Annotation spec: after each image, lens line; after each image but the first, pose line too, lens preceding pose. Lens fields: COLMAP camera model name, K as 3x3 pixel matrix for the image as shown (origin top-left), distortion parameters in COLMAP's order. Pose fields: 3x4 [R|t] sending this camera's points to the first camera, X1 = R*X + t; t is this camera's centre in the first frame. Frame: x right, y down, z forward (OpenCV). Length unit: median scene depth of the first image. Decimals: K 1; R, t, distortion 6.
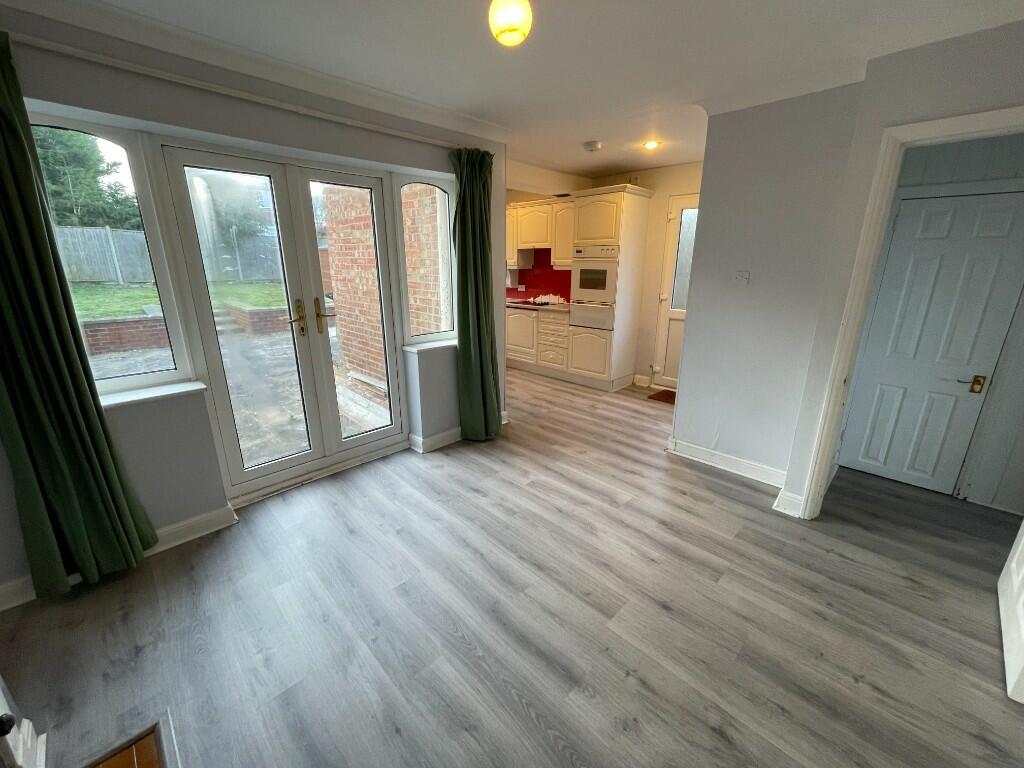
lens RADIAL K [[415.9, 0, 512.6], [0, 415.9, 383.1], [0, 0, 1]] dist [-0.001410, 0.000050]
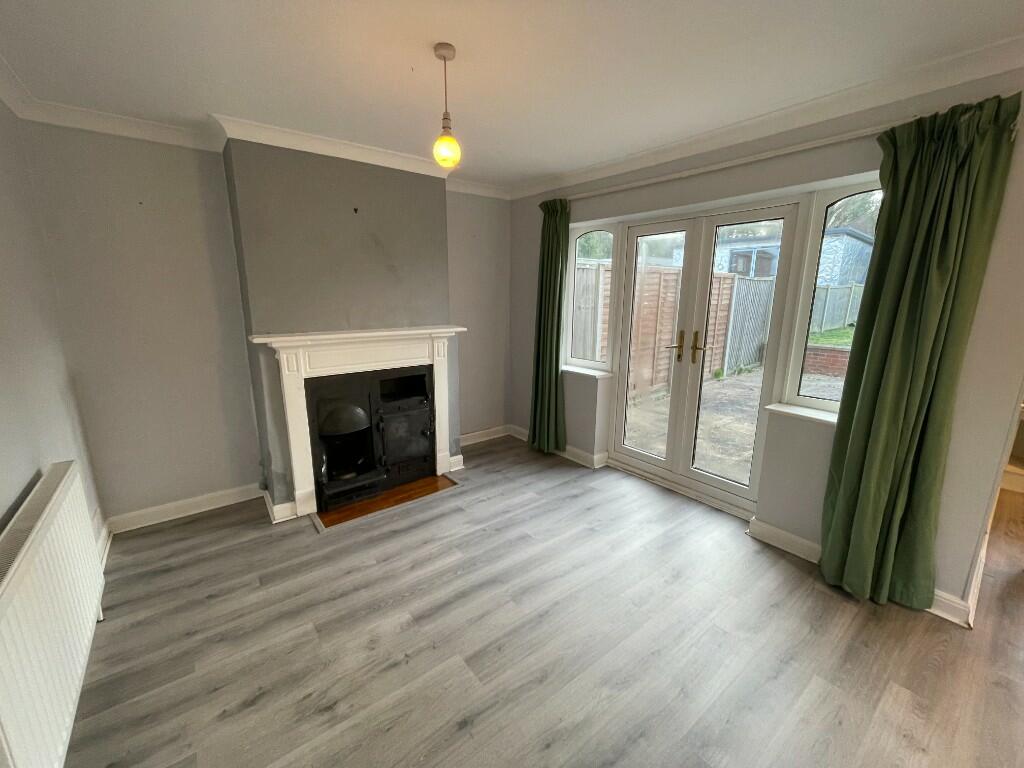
lens RADIAL K [[415.9, 0, 511.2], [0, 415.9, 384.0], [0, 0, 1]] dist [-0.001410, 0.000050]
pose [[-0.124938, 0.206849, -0.970363, 0.739733], [-0.283493, 0.929809, 0.234705, -0.209950], [0.950801, 0.304415, -0.057529, 0.689988]]
